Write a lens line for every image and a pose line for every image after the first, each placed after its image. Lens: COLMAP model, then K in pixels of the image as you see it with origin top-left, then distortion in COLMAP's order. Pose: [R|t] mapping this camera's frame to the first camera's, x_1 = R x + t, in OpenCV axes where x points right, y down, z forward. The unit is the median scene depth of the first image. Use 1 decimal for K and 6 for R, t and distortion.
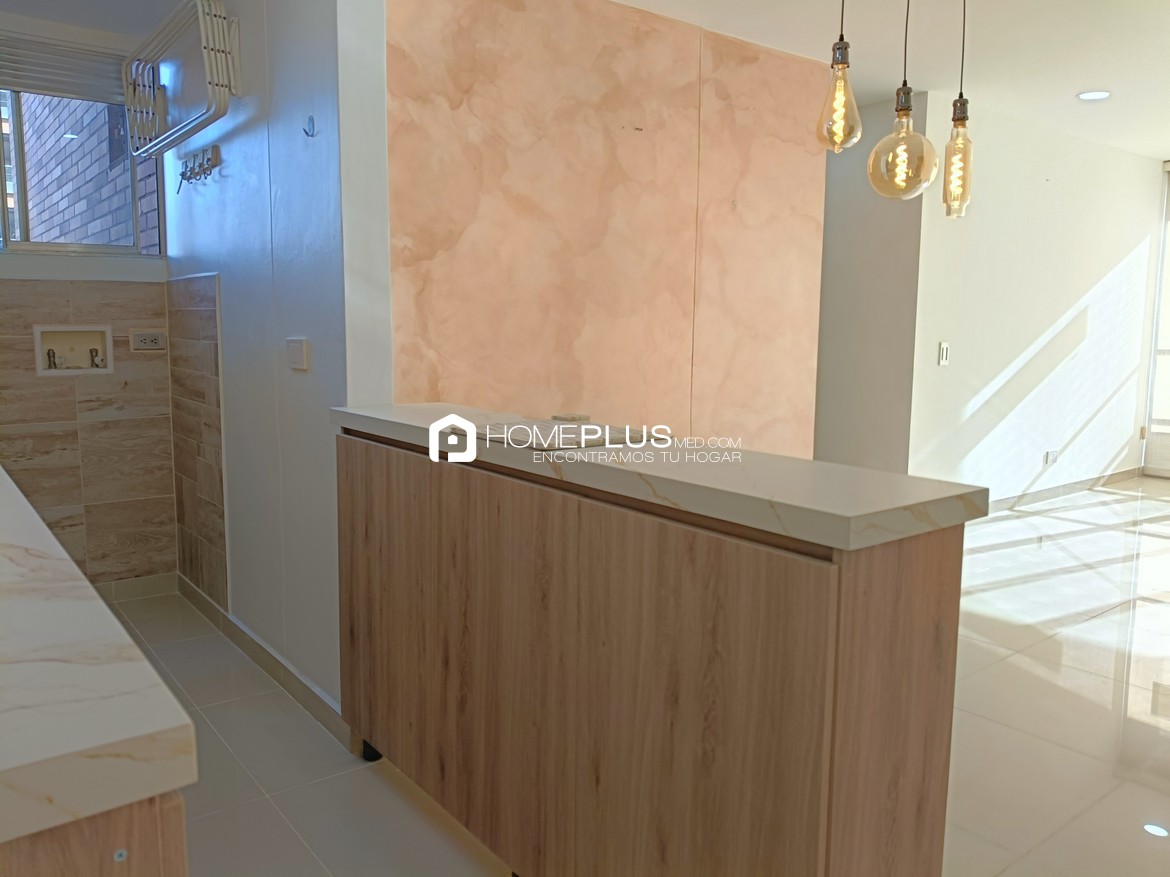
lens RADIAL K [[898.8, 0, 555.9], [0, 898.8, 438.4], [0, 0, 1]] dist [0.056900, -0.151987]
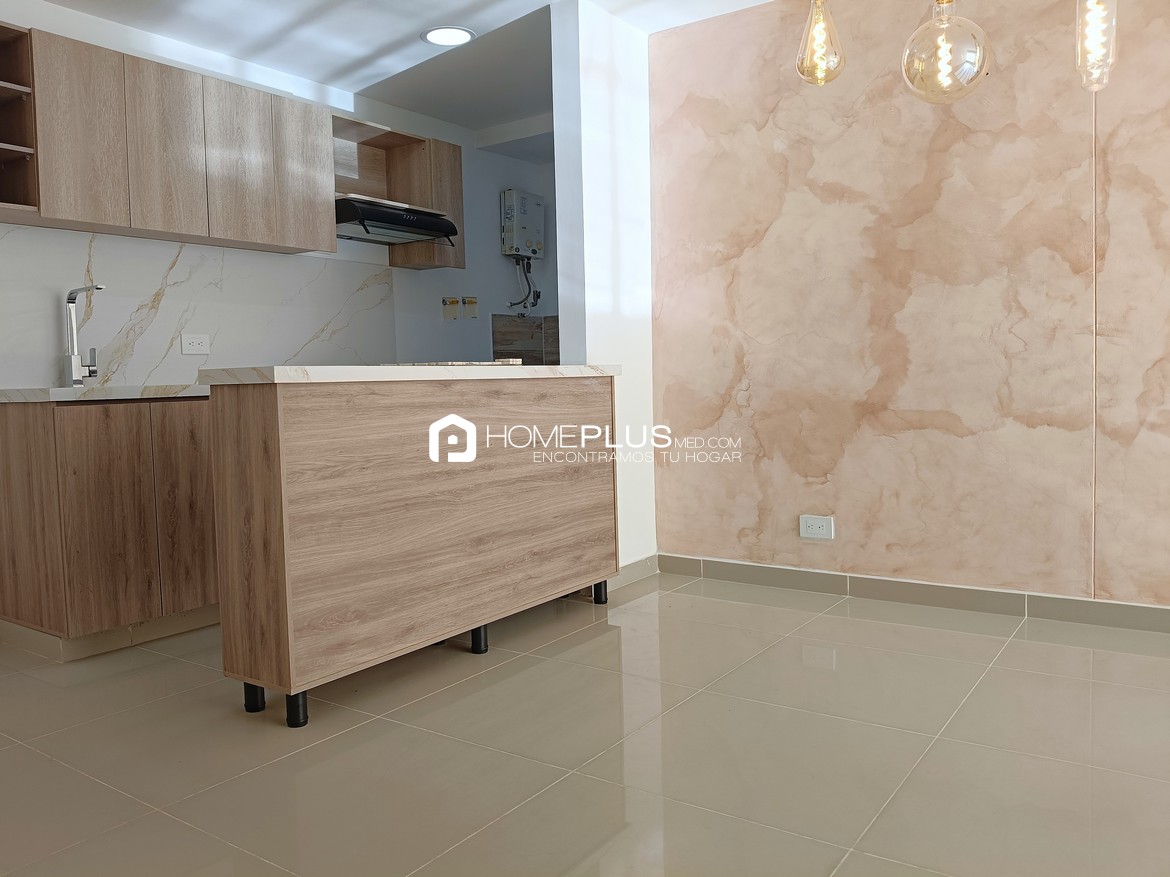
lens RADIAL K [[901.4, 0, 581.8], [0, 901.4, 419.0], [0, 0, 1]] dist [0.119016, -0.223525]
pose [[0.318074, 0.024119, -0.947759, 0.971448], [-0.091081, 0.995830, -0.005225, 0.047686], [0.943681, 0.087985, 0.318944, 0.419992]]
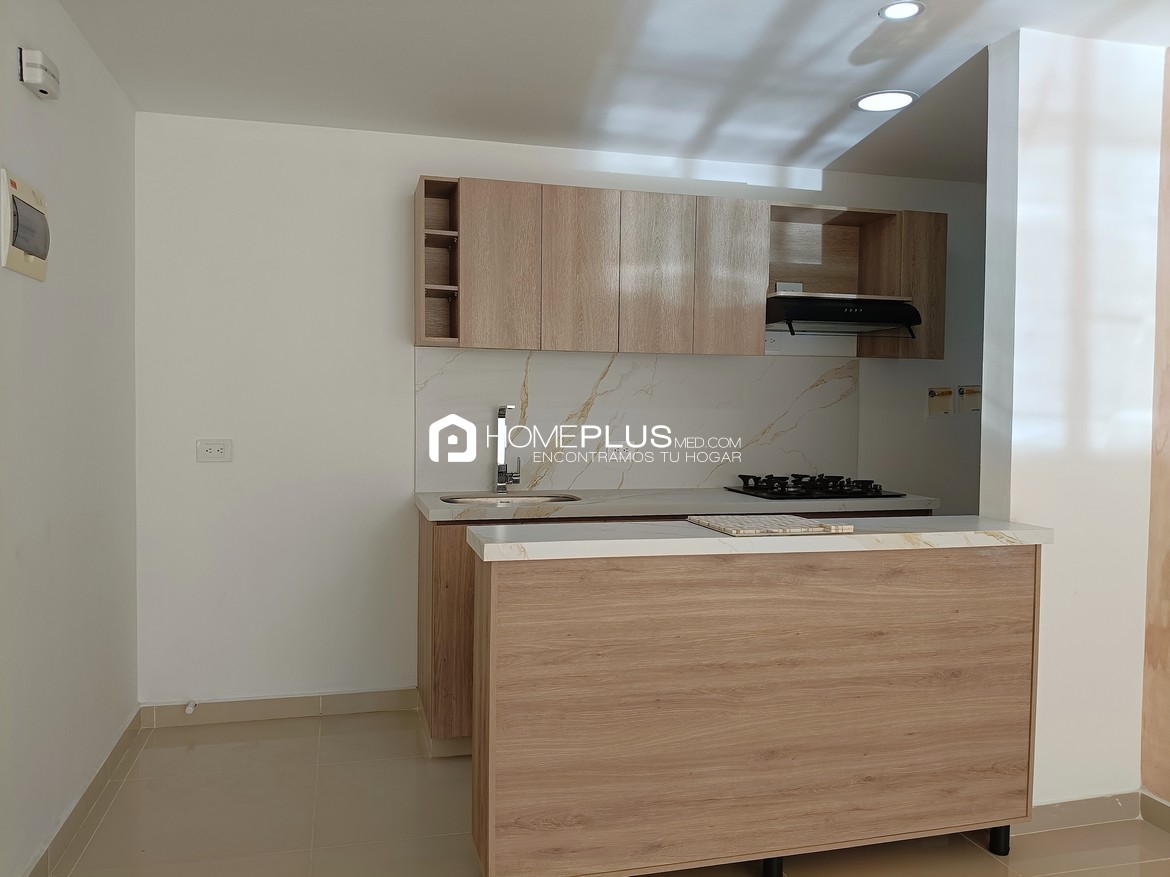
lens RADIAL K [[900.9, 0, 585.0], [0, 900.9, 438.5], [0, 0, 1]] dist [0.043401, -0.111341]
pose [[-0.364551, 0.012829, -0.931095, 0.803487], [-0.132780, 0.988971, 0.065613, -0.105747], [0.921668, 0.147550, -0.358827, 0.713947]]
